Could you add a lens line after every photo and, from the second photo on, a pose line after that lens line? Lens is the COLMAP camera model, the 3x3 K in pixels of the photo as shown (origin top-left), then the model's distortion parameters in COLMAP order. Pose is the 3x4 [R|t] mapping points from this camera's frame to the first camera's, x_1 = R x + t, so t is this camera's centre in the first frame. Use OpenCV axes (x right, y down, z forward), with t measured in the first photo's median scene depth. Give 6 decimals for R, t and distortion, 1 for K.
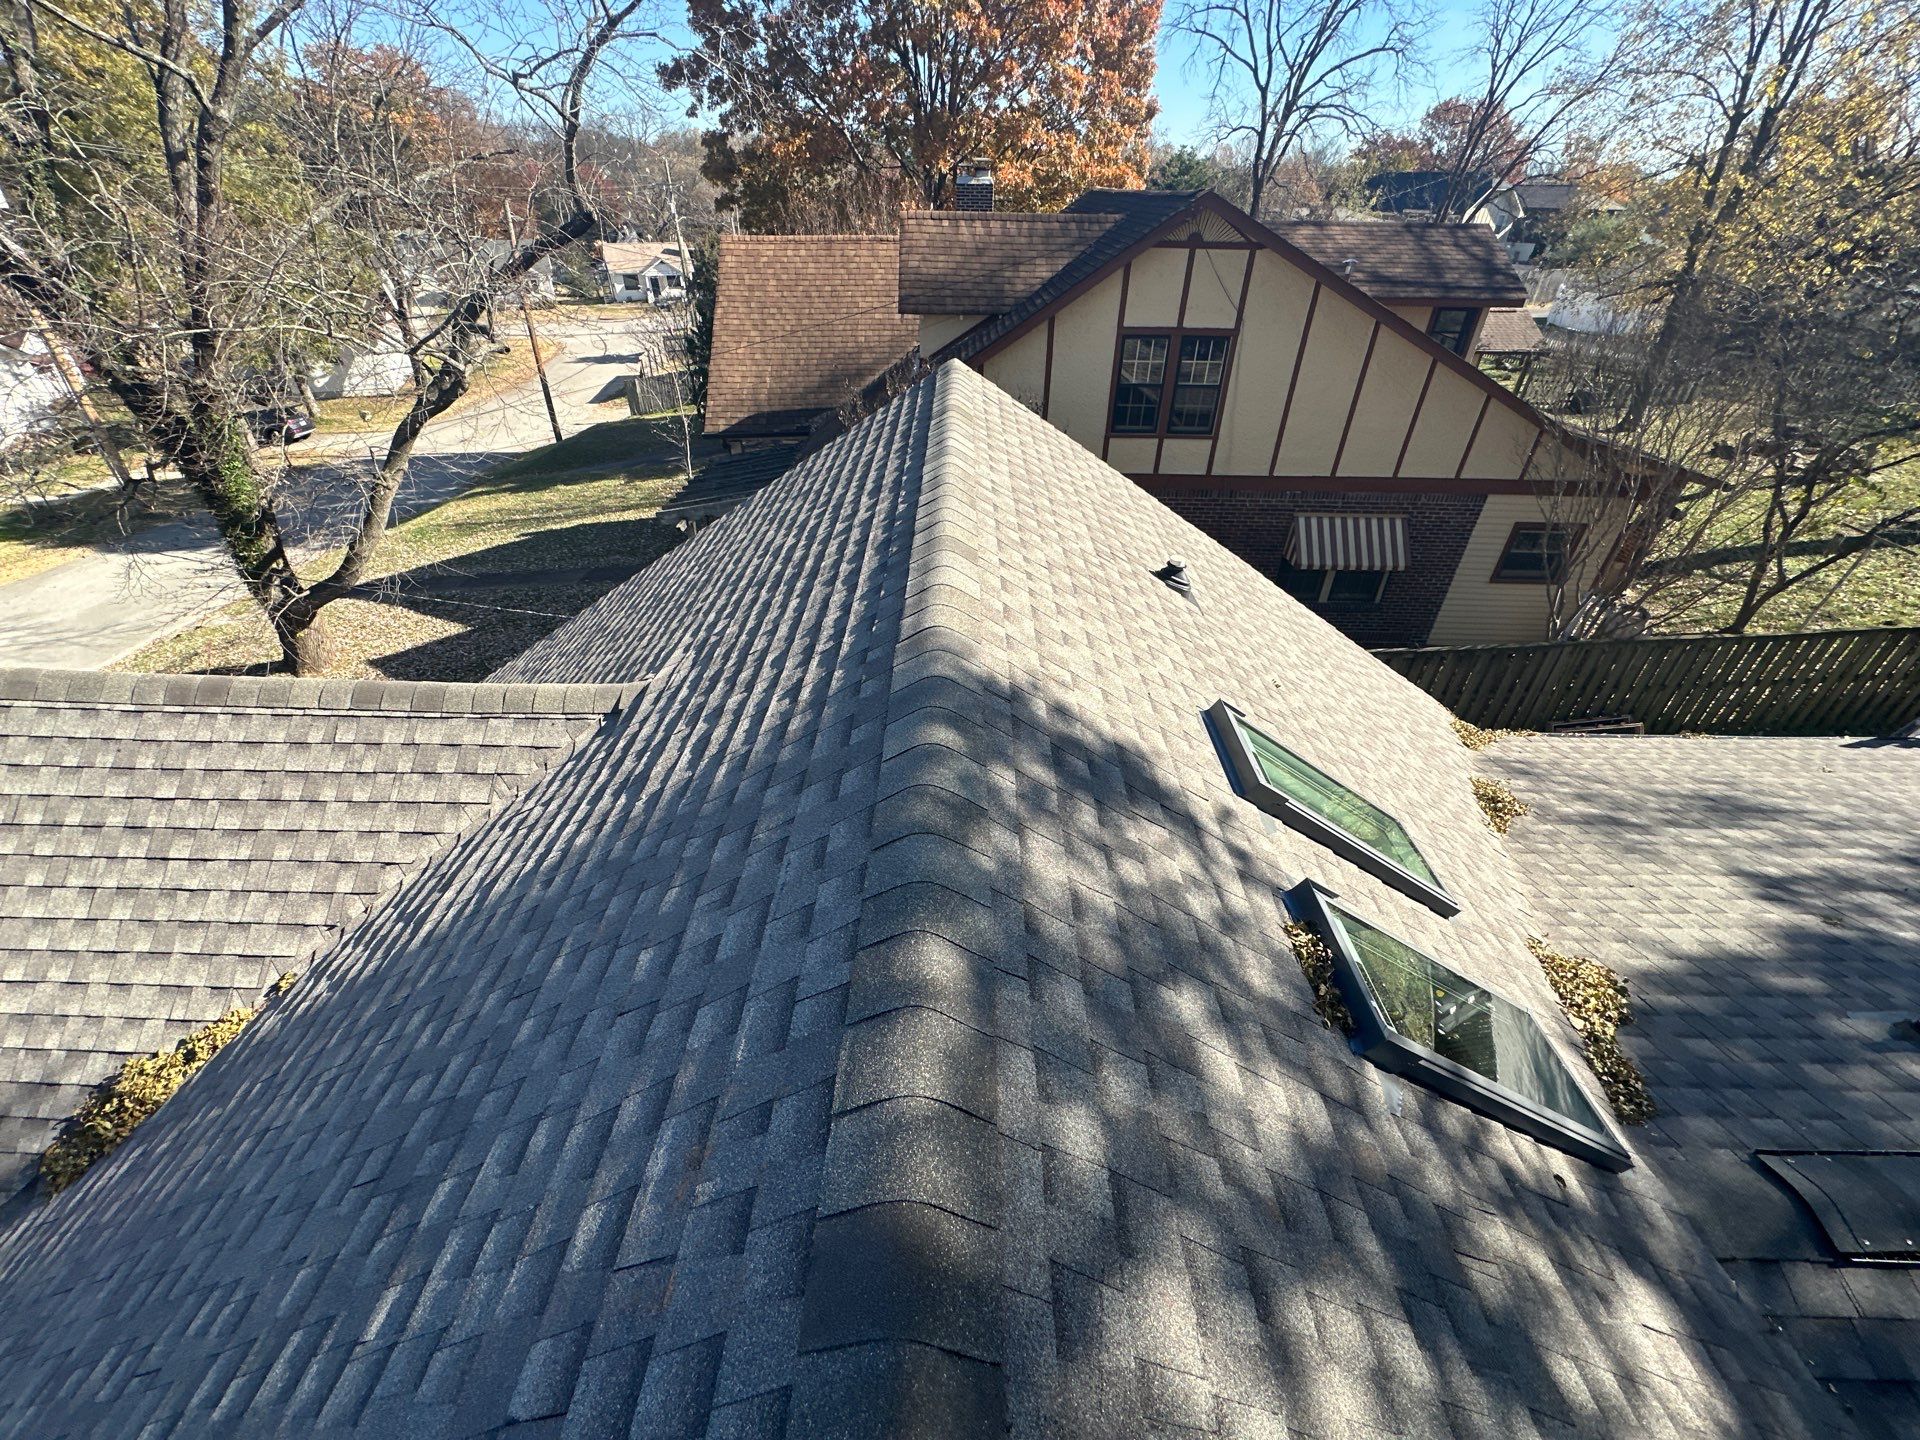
lens RADIAL K [[766.4, 0, 959.8], [0, 766.4, 721.0], [0, 0, 1]] dist [-0.001920, -0.000029]
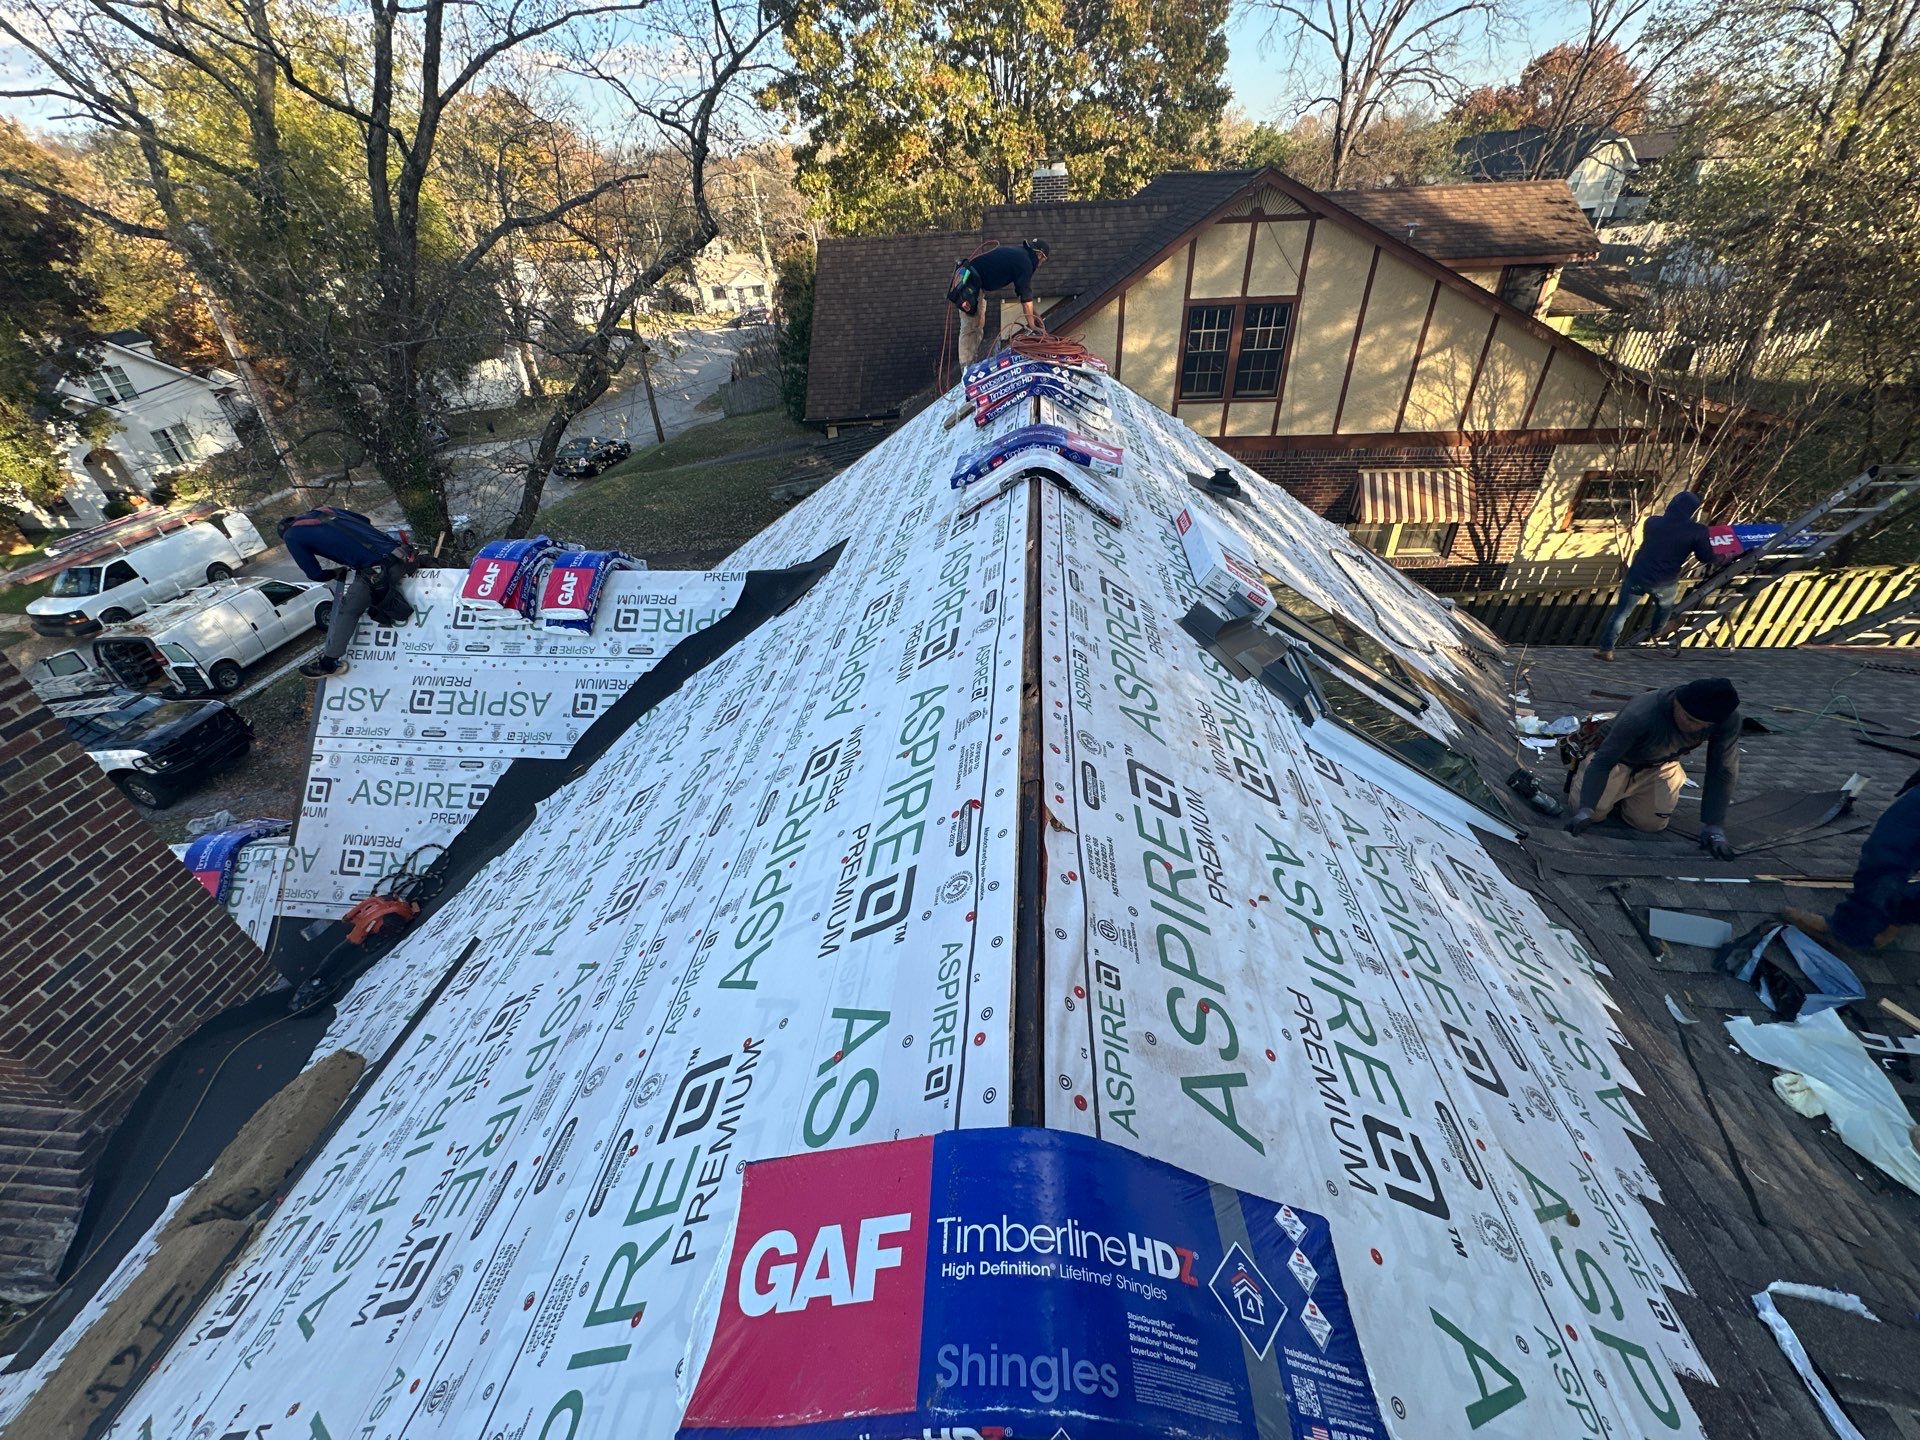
lens RADIAL K [[766.4, 0, 958.5], [0, 766.4, 724.2], [0, 0, 1]] dist [-0.001920, -0.000029]
pose [[0.995265, -0.002355, -0.097174, -0.006975], [0.003001, 0.999974, 0.006498, 0.072820], [0.097157, -0.006759, 0.995246, -0.106219]]
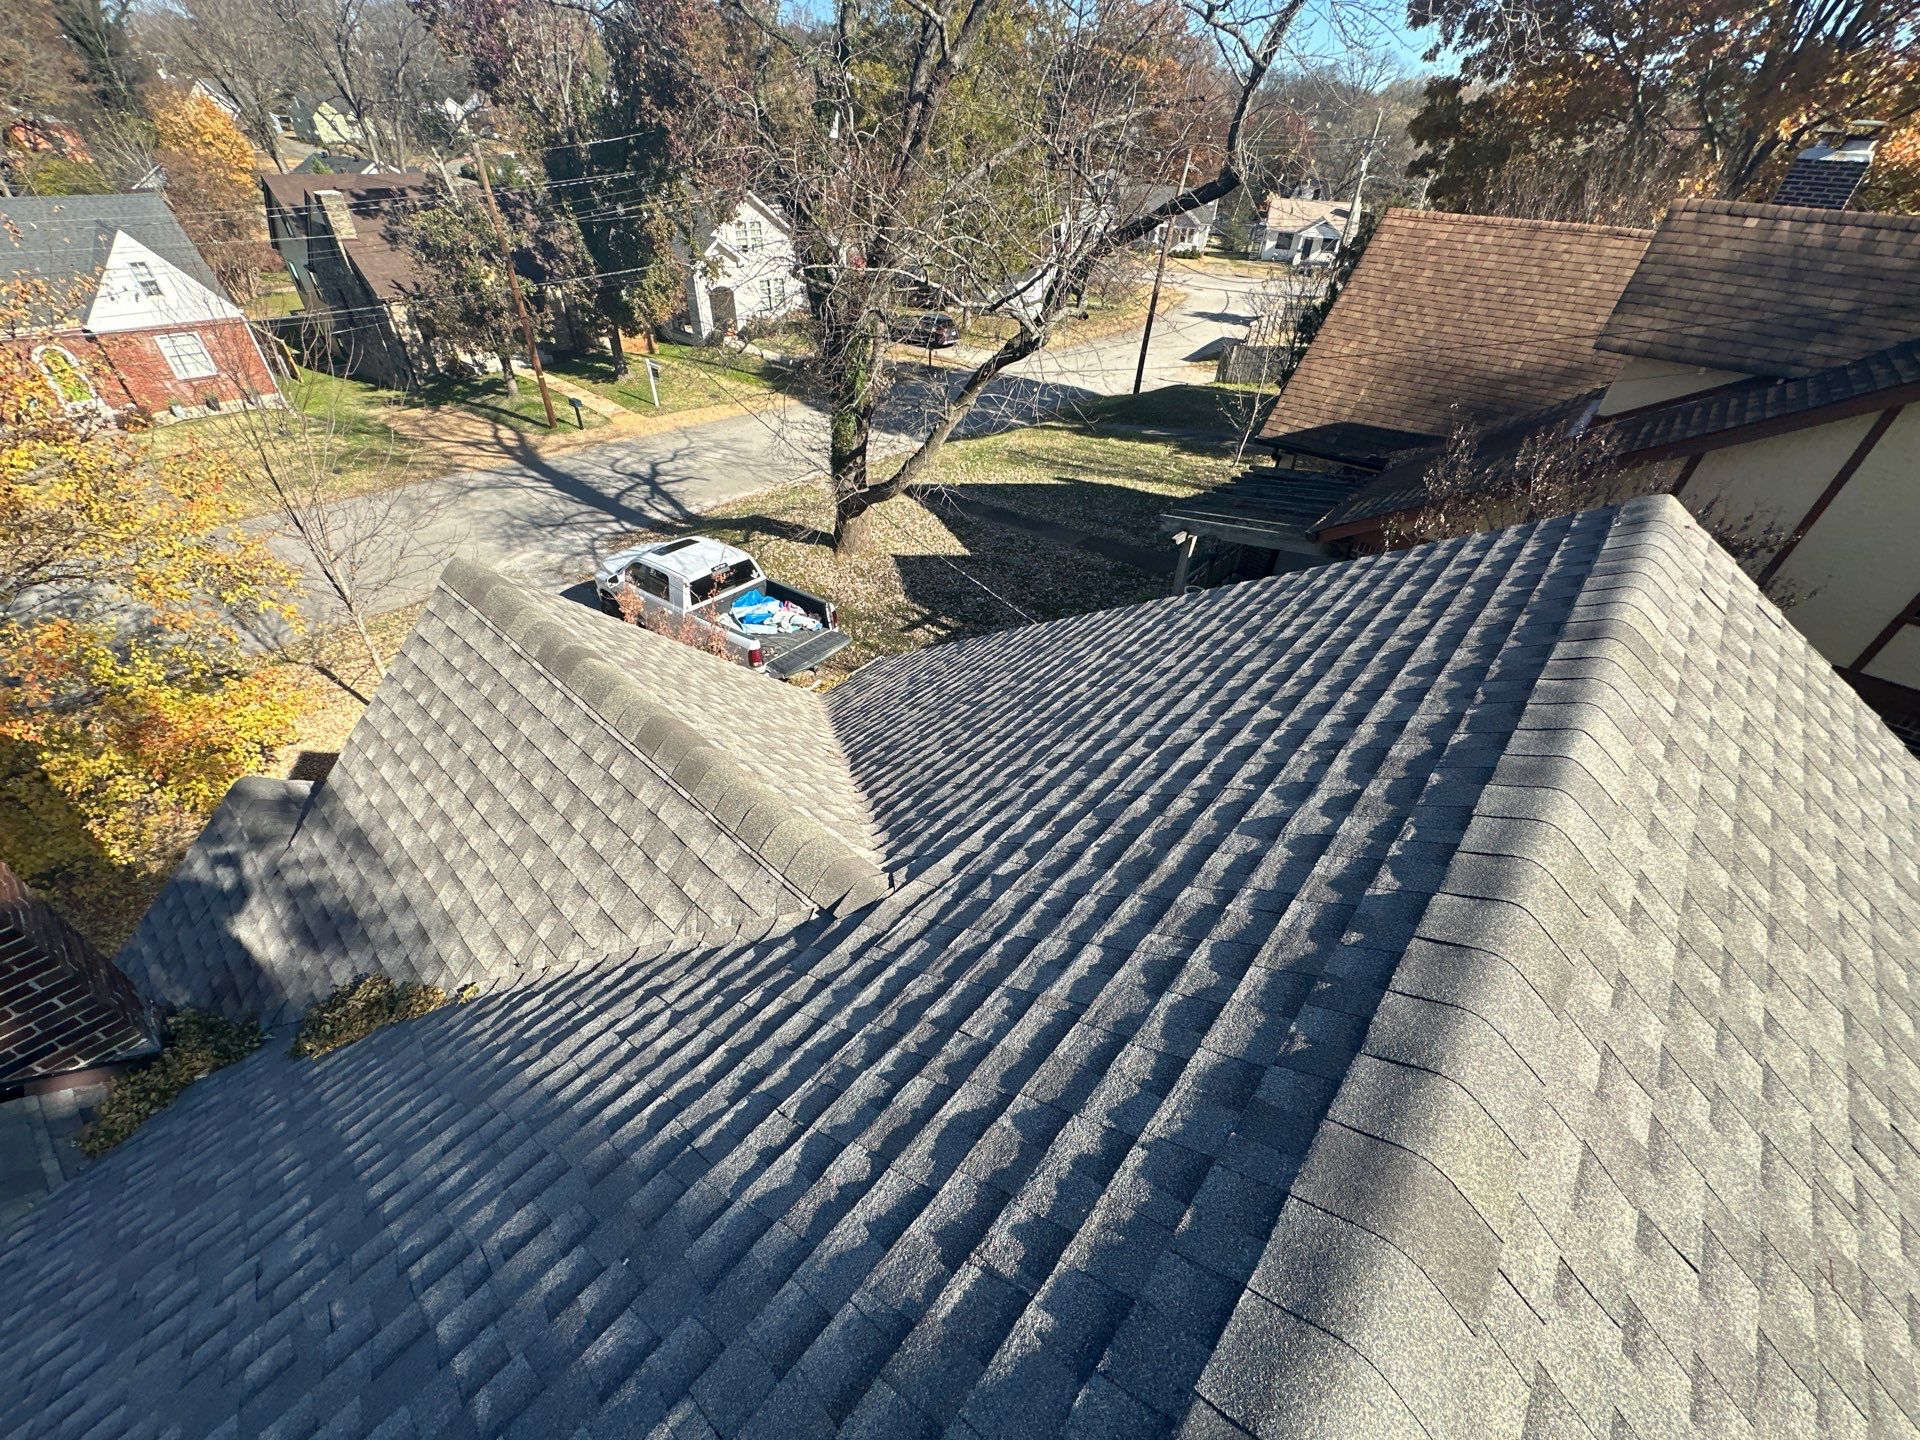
lens RADIAL K [[766.4, 0, 956.7], [0, 766.4, 718.4], [0, 0, 1]] dist [-0.001920, -0.000029]
pose [[0.755040, 0.419225, -0.504148, -0.025326], [-0.399120, 0.903893, 0.153889, -0.106619], [0.520210, 0.085023, 0.849796, 0.142218]]
